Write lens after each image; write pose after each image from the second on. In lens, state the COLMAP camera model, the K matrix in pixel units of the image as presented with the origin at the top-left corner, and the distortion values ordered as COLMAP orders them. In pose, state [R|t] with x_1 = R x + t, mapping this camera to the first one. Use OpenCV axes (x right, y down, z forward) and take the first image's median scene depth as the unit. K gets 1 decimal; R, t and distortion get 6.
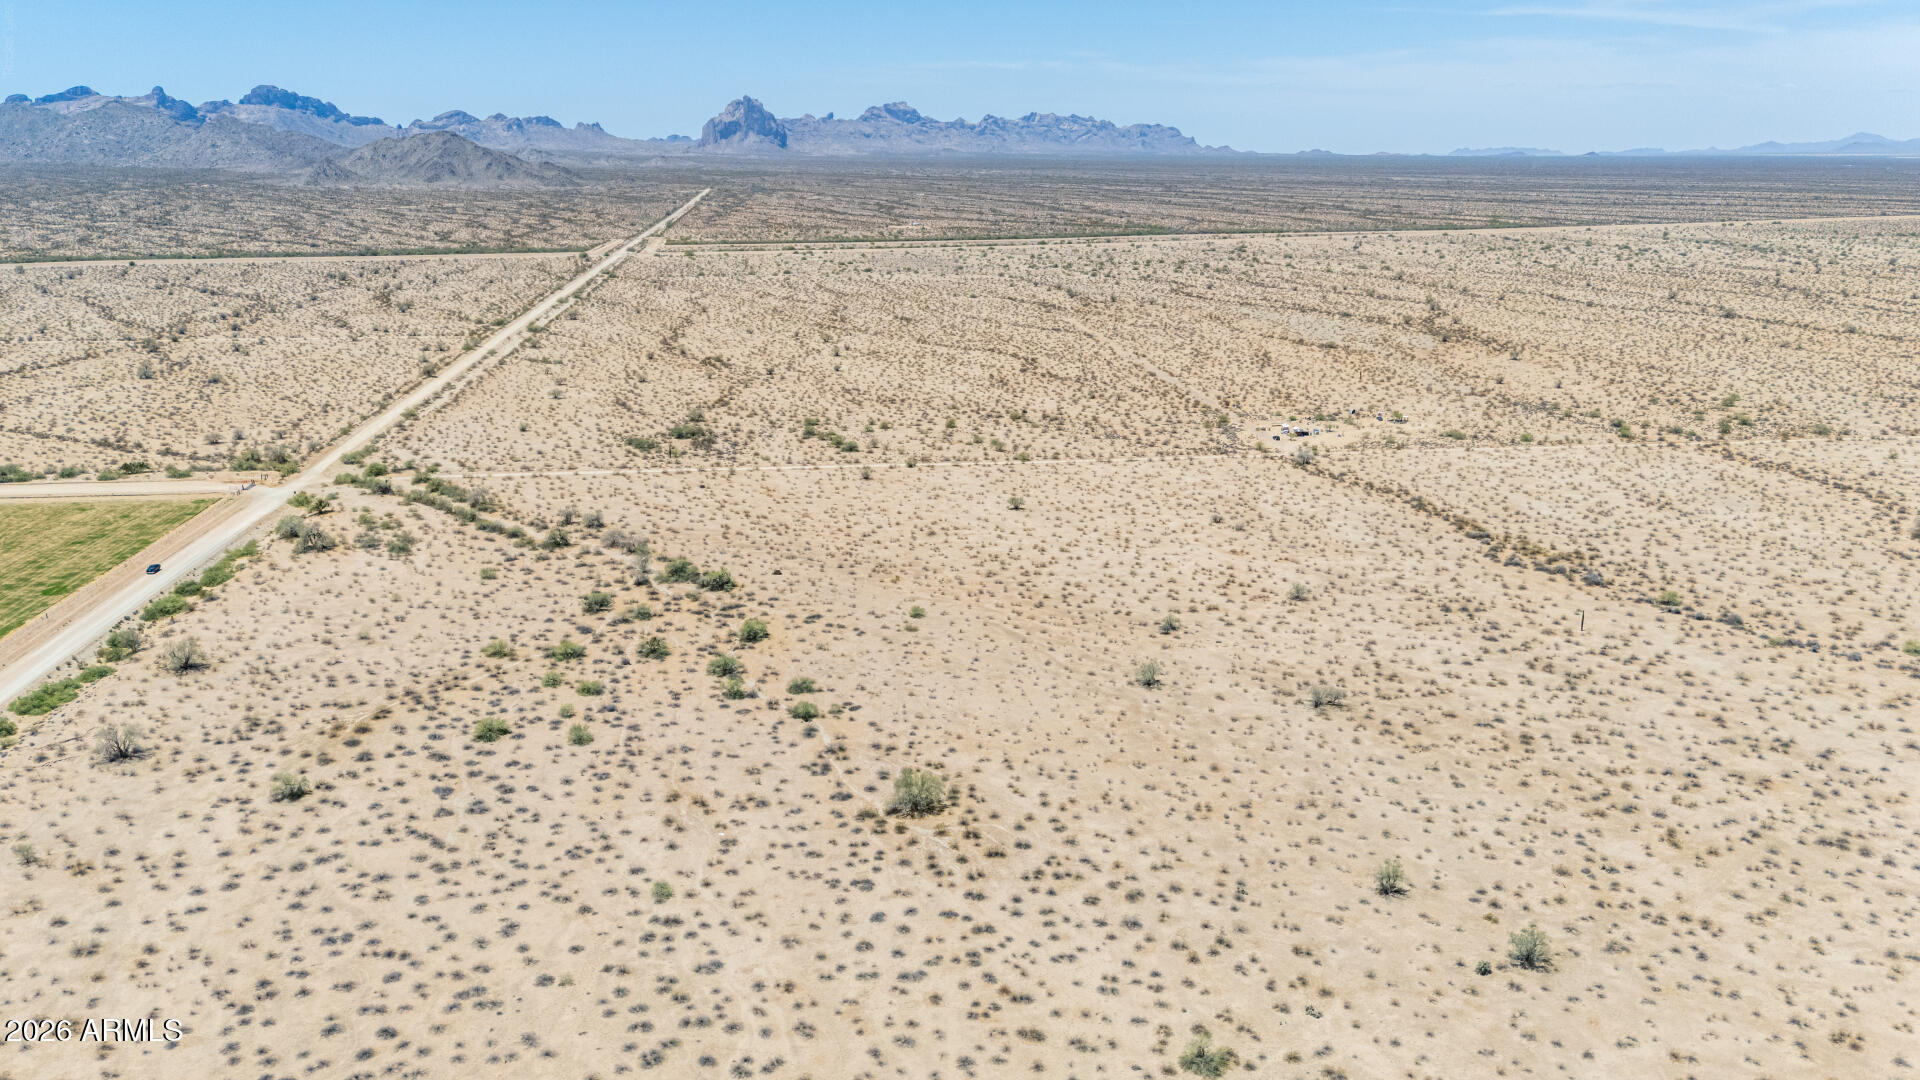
lens RADIAL K [[1484.1, 0, 960.0], [0, 1484.1, 540.0], [0, 0, 1]] dist [0.078610, -0.077068]
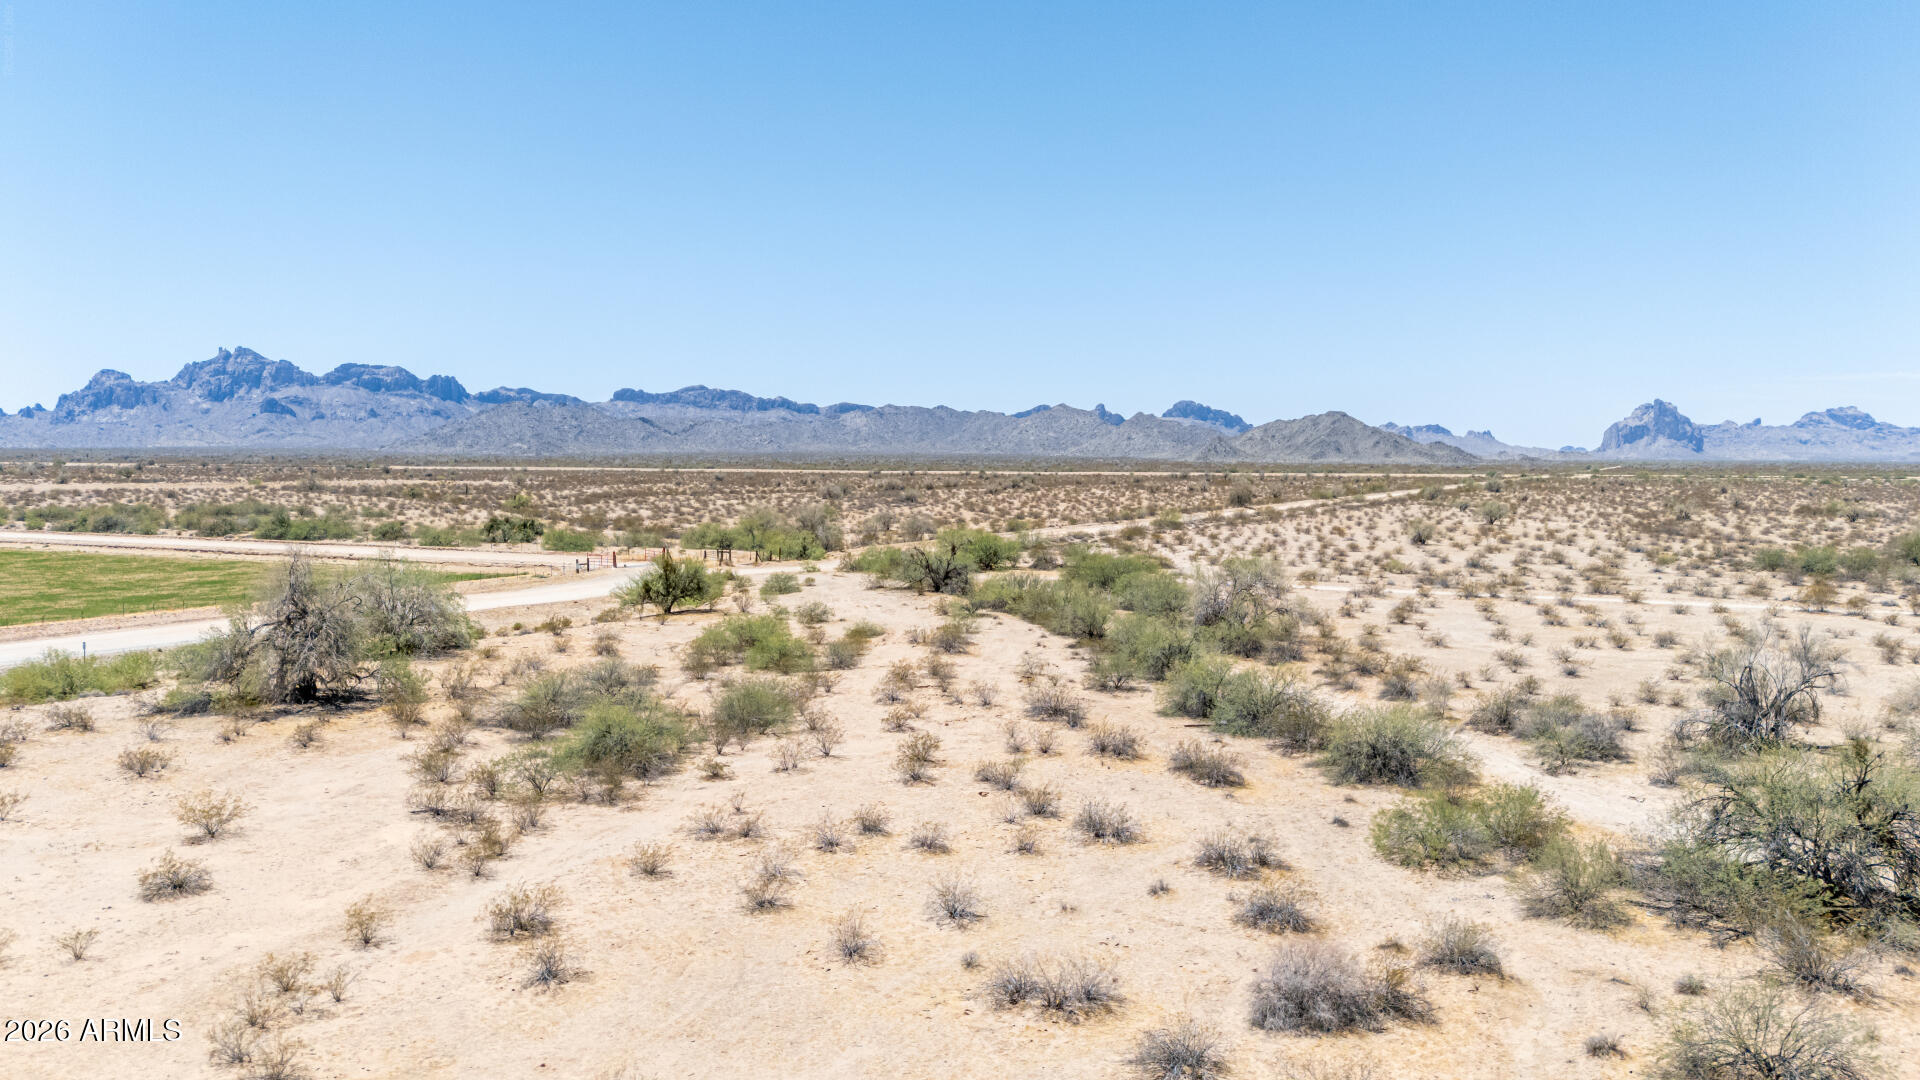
lens RADIAL K [[1453.4, 0, 963.4], [0, 1453.4, 532.0], [0, 0, 1]] dist [0.077300, -0.065346]
pose [[0.841976, 0.030238, -0.538667, -0.104456], [-0.142321, 0.975511, -0.167697, 0.001478], [0.520405, 0.217860, 0.825660, 0.348099]]
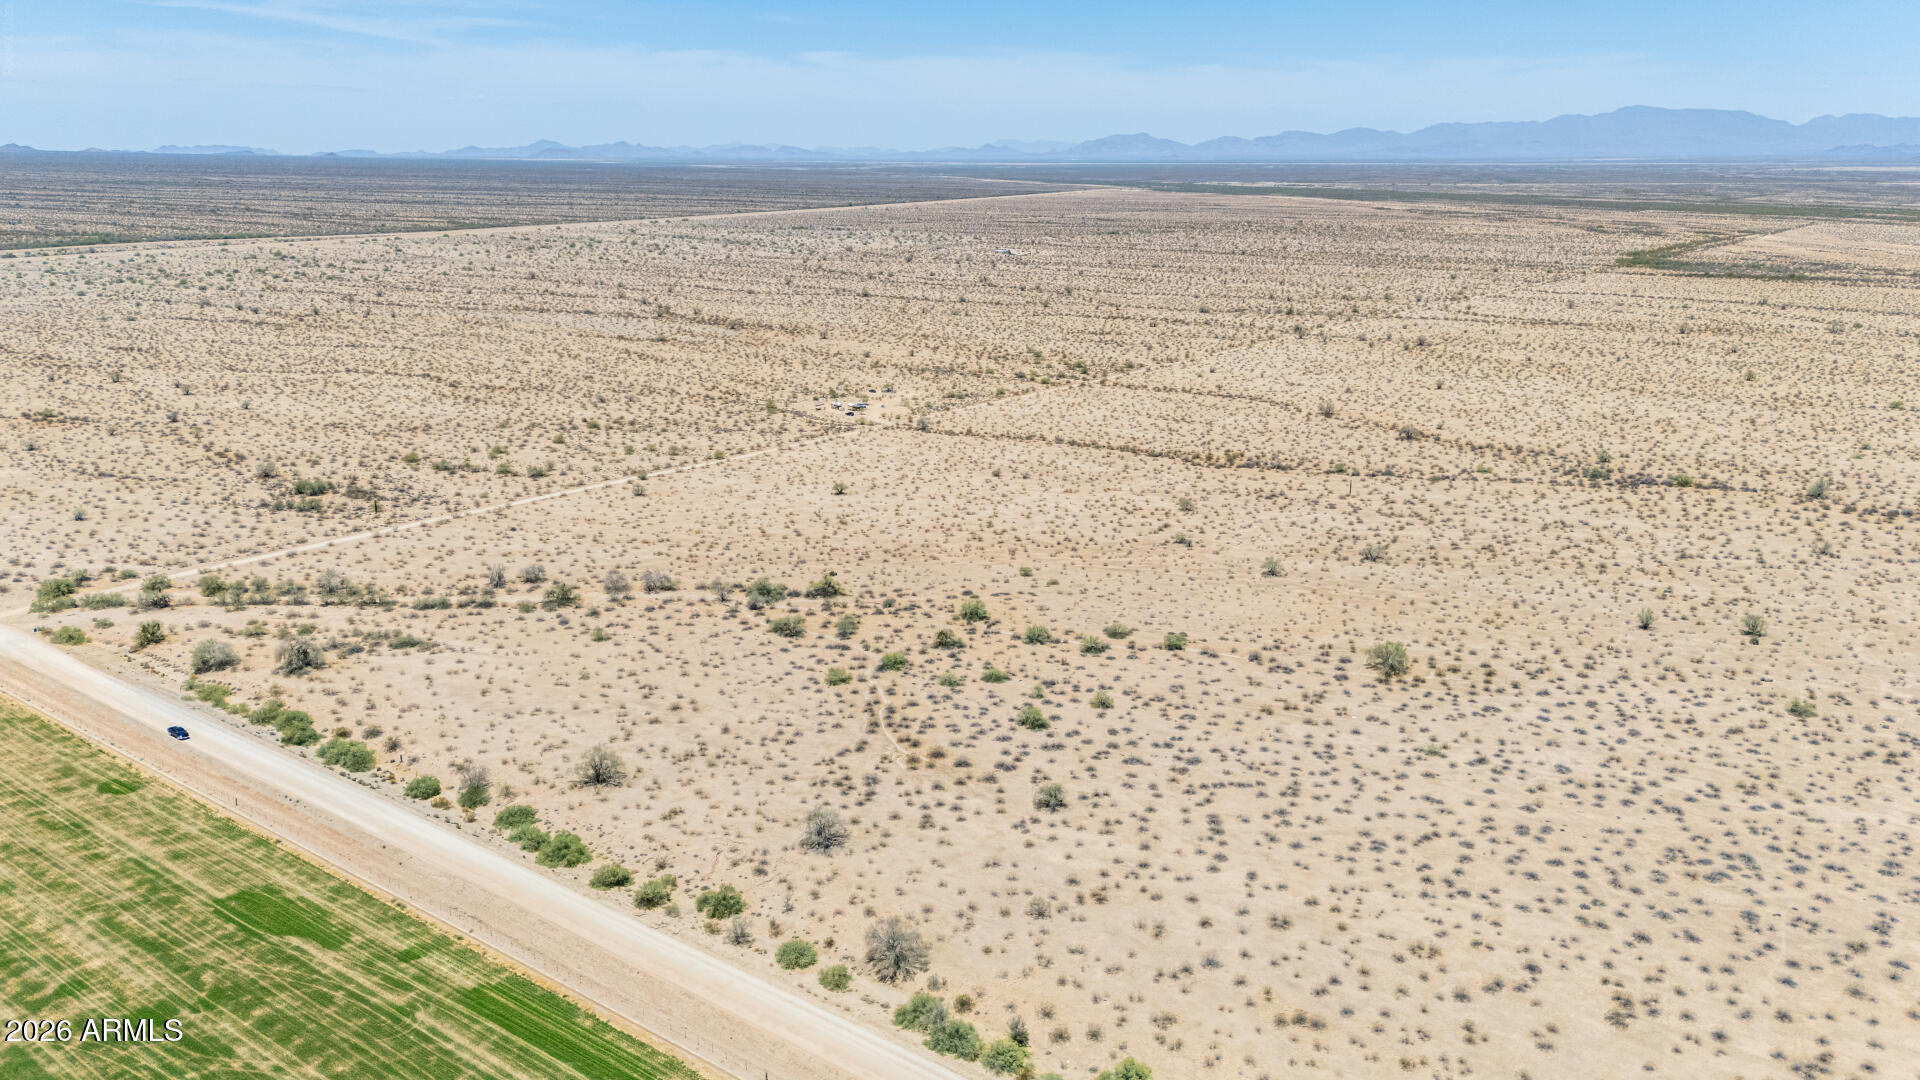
lens RADIAL K [[1466.8, 0, 963.5], [0, 1466.8, 539.7], [0, 0, 1]] dist [0.072211, -0.063521]
pose [[0.699672, -0.175327, 0.692618, -0.278600], [0.173459, 0.982103, 0.073381, -0.022538], [-0.693088, 0.068799, 0.717562, 0.077313]]
